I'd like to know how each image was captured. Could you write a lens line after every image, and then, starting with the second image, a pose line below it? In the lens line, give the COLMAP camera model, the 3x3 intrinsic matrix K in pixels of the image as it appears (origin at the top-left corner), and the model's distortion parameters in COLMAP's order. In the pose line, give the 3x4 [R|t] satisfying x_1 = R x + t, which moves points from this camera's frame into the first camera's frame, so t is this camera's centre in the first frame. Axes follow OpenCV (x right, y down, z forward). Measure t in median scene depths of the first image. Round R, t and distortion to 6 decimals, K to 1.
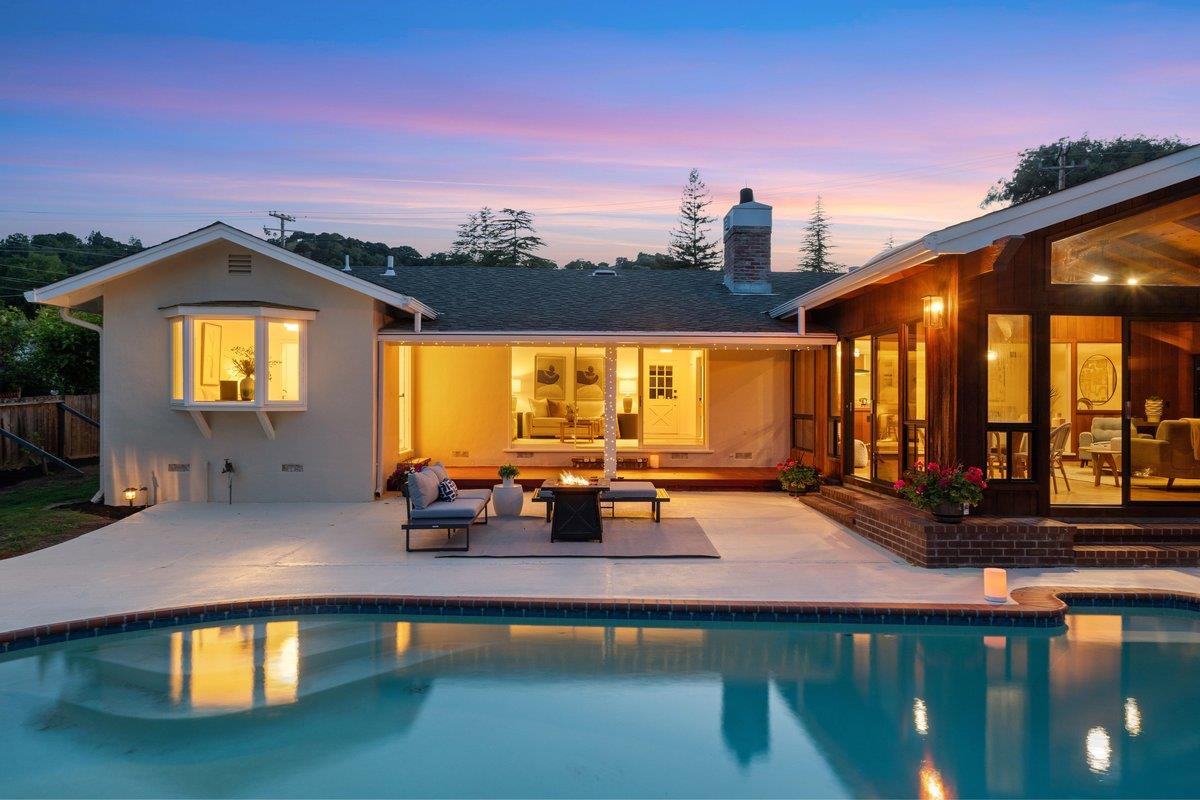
lens RADIAL K [[709.1, 0, 603.1], [0, 709.1, 401.9], [0, 0, 1]] dist [0.005322, -0.002182]
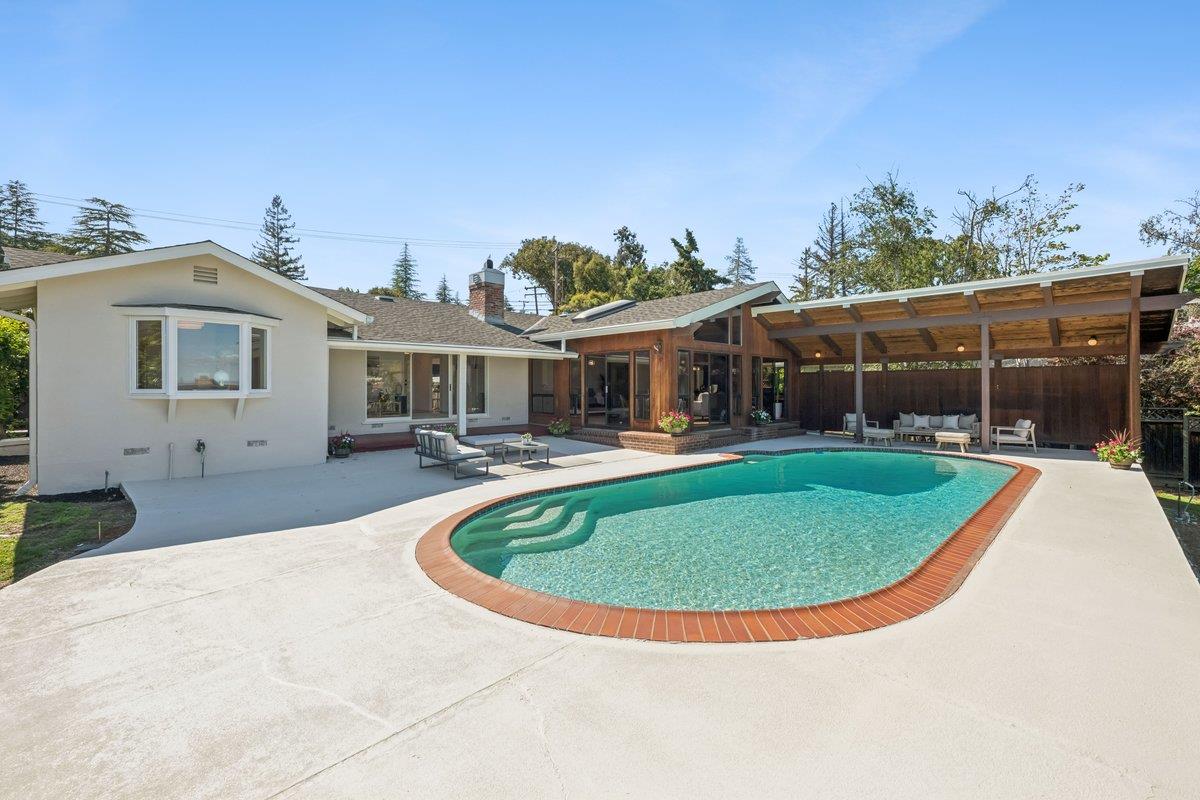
lens RADIAL K [[500.4, 0, 595.0], [0, 500.4, 383.2], [0, 0, 1]] dist [0.006308, -0.001619]
pose [[0.739946, -0.005398, 0.672644, -0.558564], [0.008645, 0.999962, -0.001485, -0.007187], [-0.672610, 0.006914, 0.739965, -0.057241]]
